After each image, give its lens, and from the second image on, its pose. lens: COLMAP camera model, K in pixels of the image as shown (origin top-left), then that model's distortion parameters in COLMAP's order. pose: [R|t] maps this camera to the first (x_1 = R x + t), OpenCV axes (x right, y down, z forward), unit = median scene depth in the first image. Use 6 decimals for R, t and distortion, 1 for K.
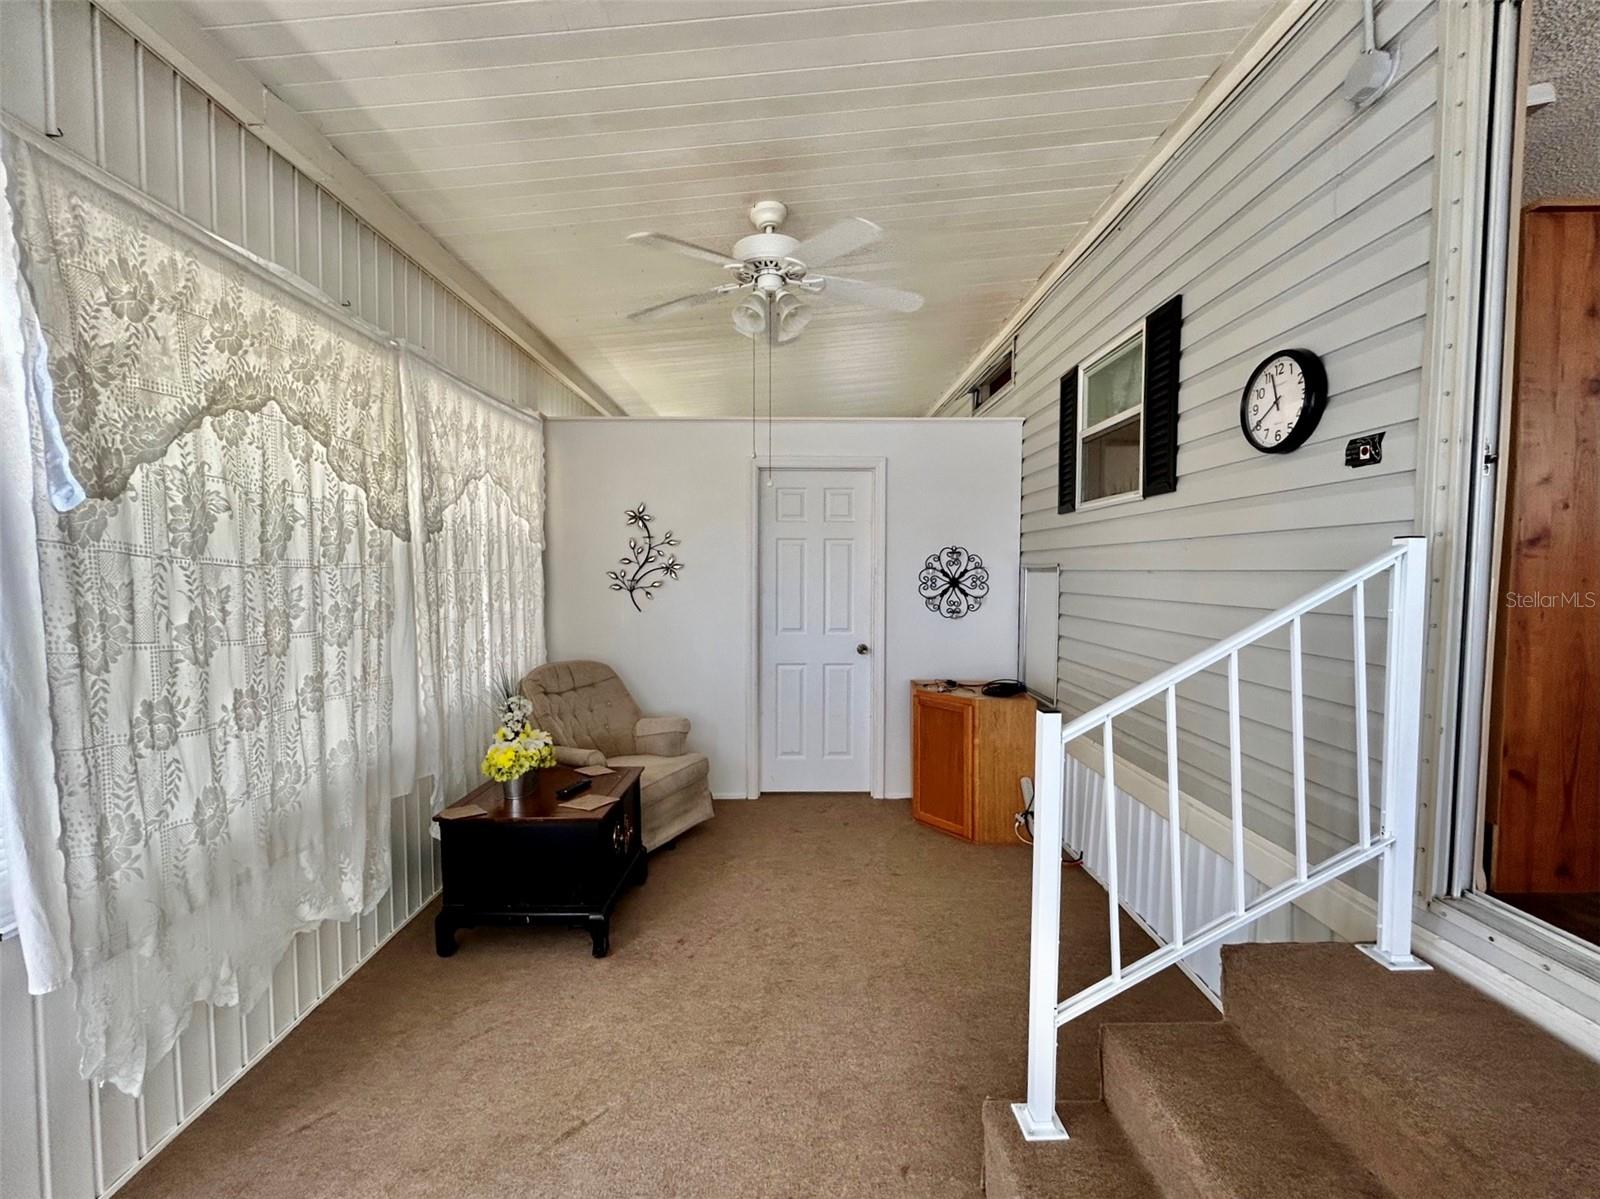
lens RADIAL K [[675.6, 0, 802.2], [0, 675.6, 603.4], [0, 0, 1]] dist [0.001219, 0.000432]
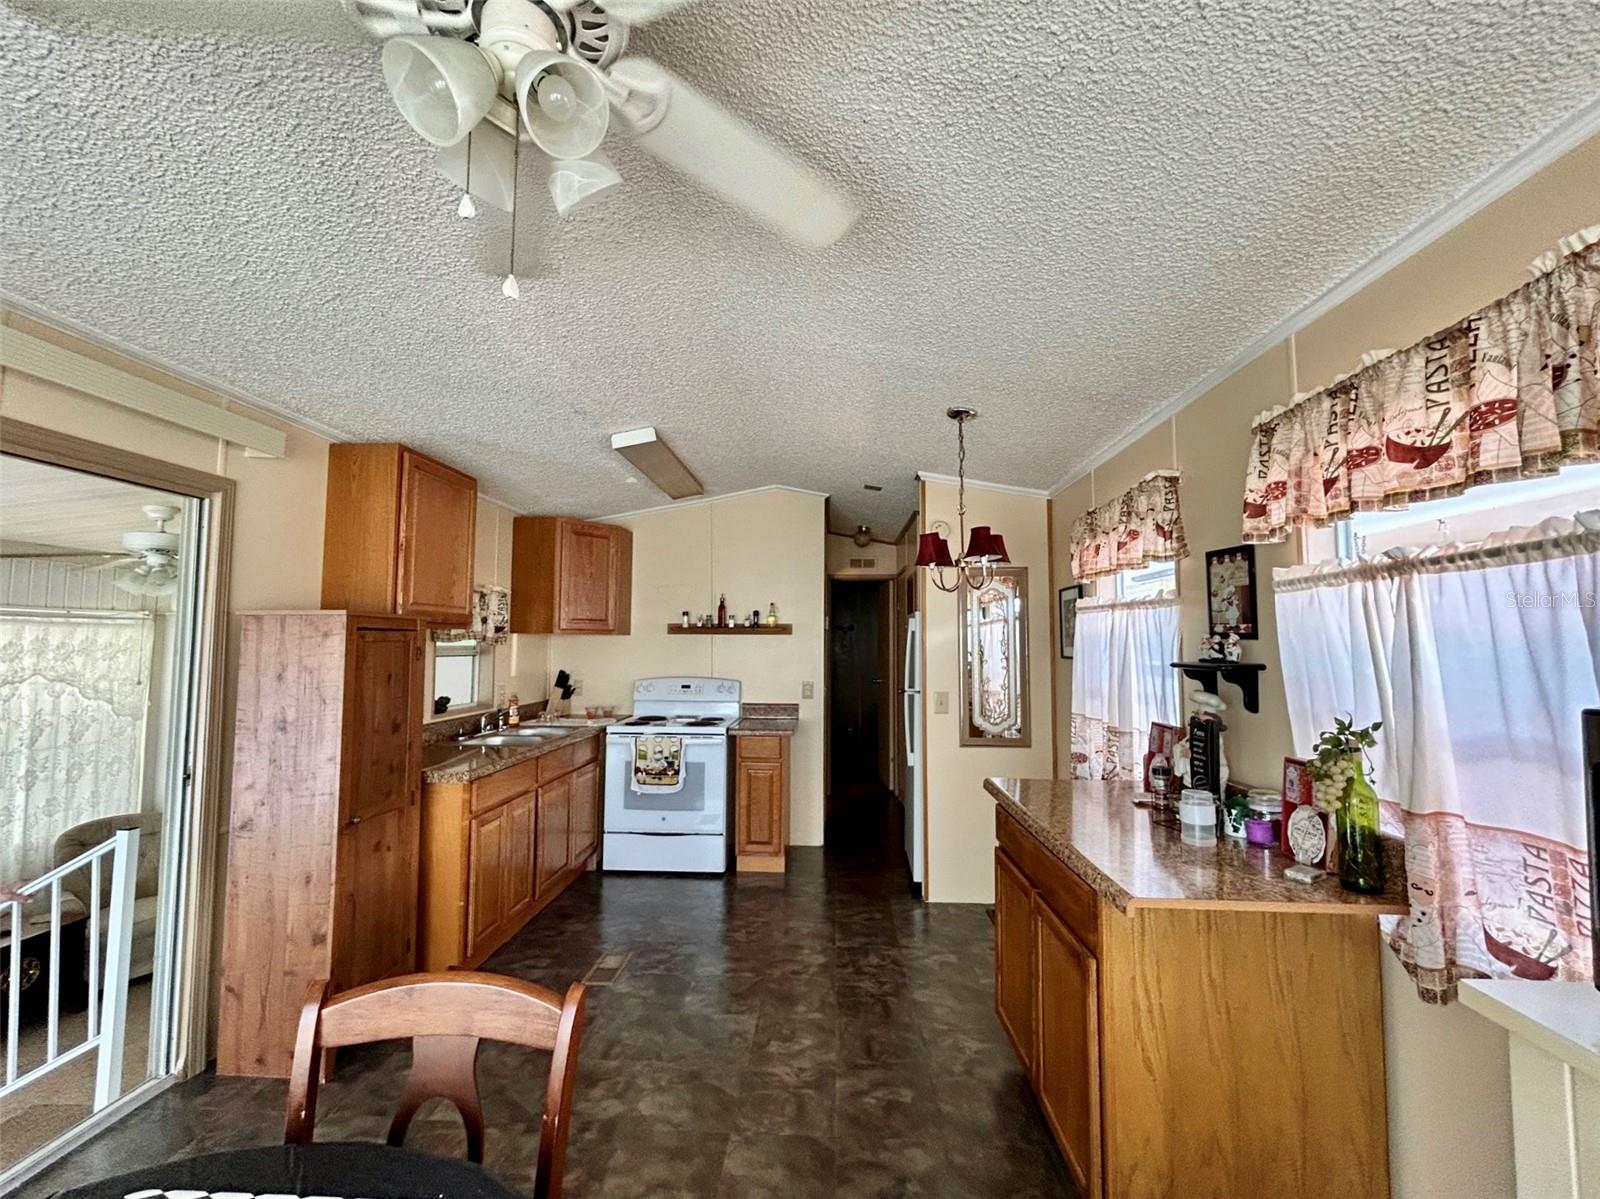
lens RADIAL K [[633.7, 0, 801.7], [0, 633.7, 607.6], [0, 0, 1]] dist [0.001151, 0.000016]
pose [[0.998481, 0.003121, -0.055017, 1.039713], [-0.009303, 0.993610, -0.112480, -0.186292], [0.054315, 0.112821, 0.992130, -0.170241]]
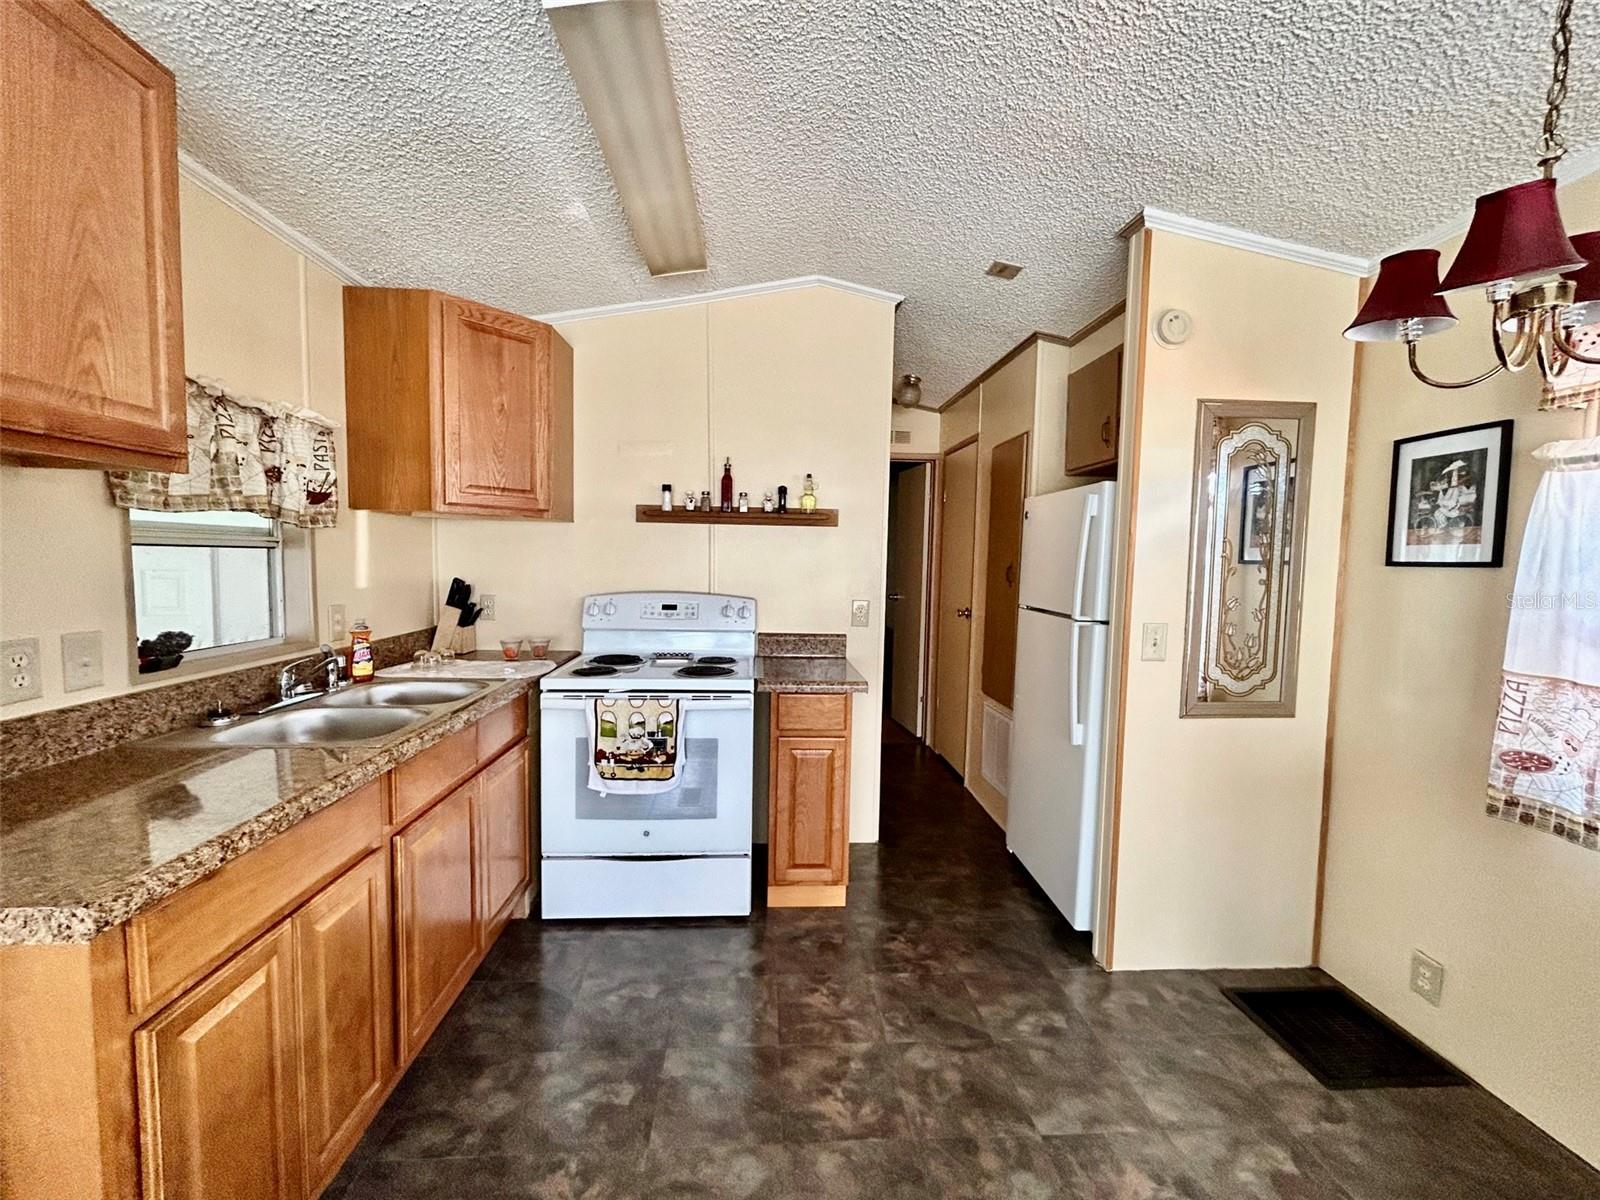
lens RADIAL K [[636.4, 0, 803.2], [0, 636.4, 599.8], [0, 0, 1]] dist [-0.000634, 0.000290]
pose [[0.998311, 0.016912, 0.055573, 0.845113], [-0.017582, 0.999778, 0.011581, -0.191136], [-0.055365, -0.012538, 0.998387, 0.336240]]
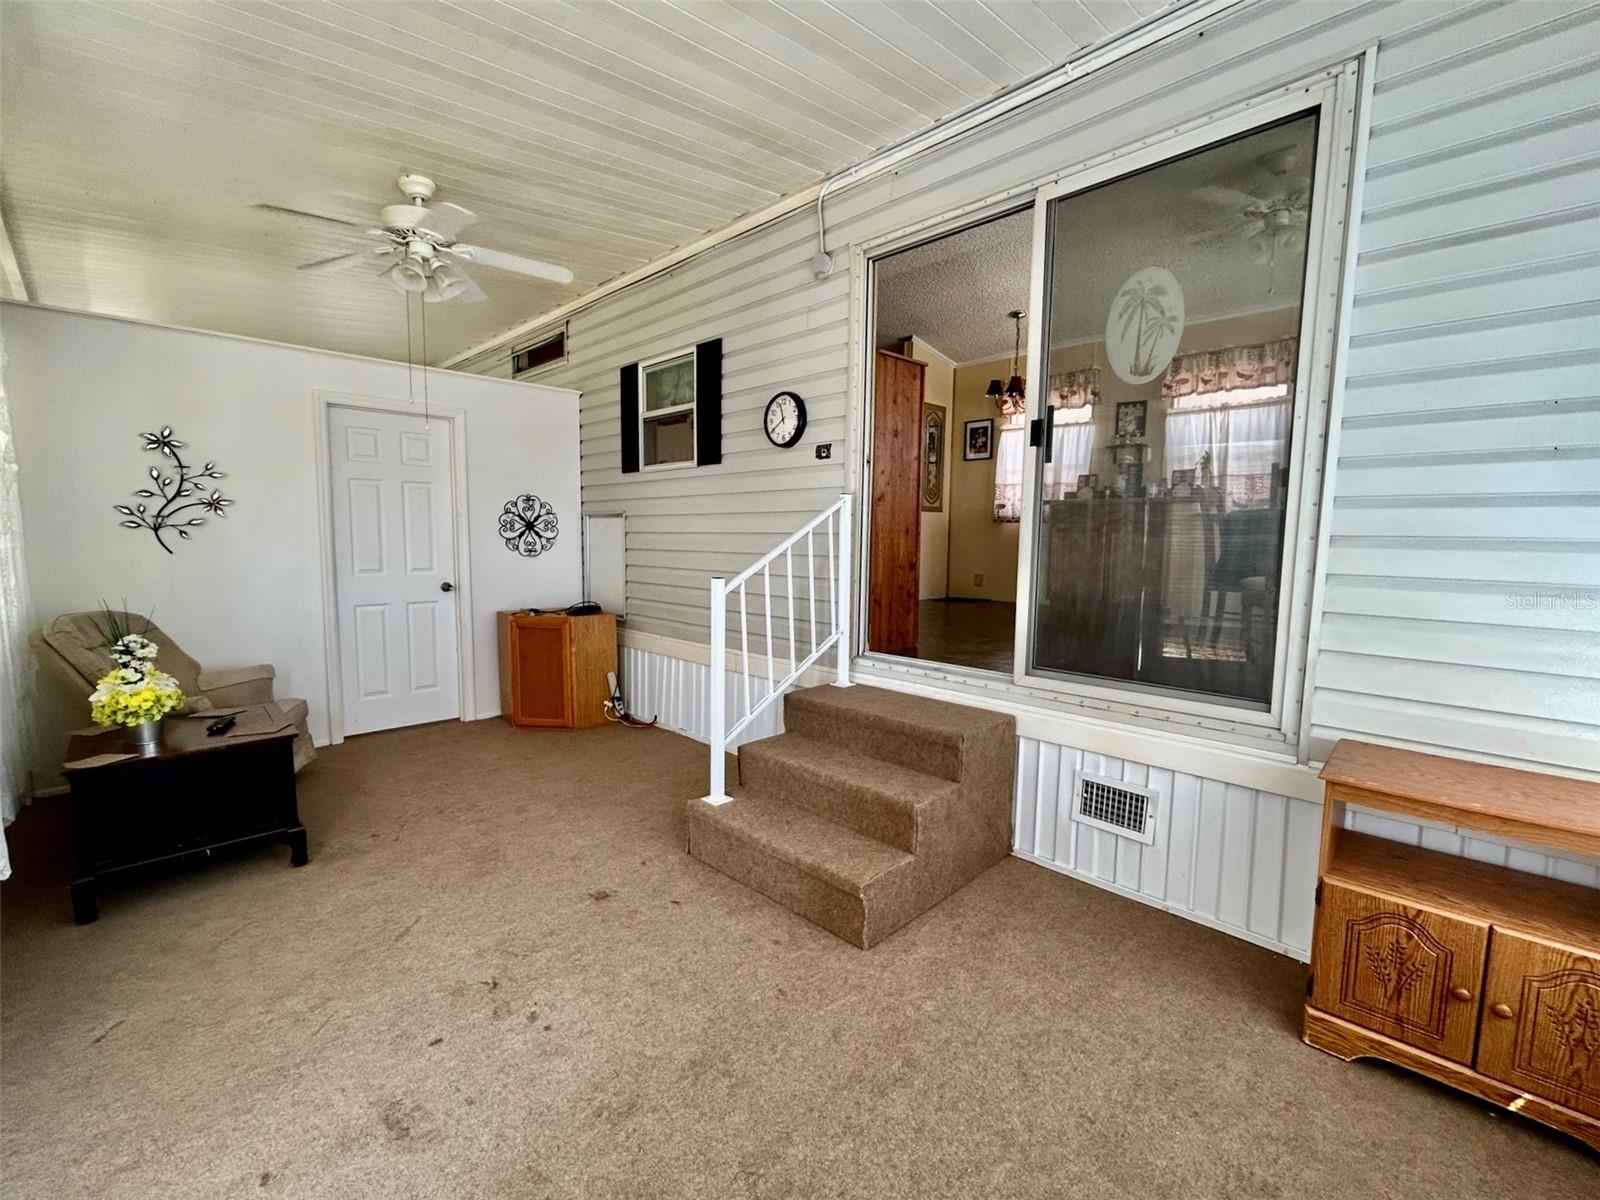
lens RADIAL K [[651.8, 0, 800.0], [0, 651.8, 600.0], [0, 0, 1]] dist [0.000520, 0.000174]
pose [[0.726118, -0.064674, 0.684521, -0.287413], [0.023749, 0.997331, 0.069037, 0.040296], [-0.687159, -0.033872, 0.725717, -0.190399]]
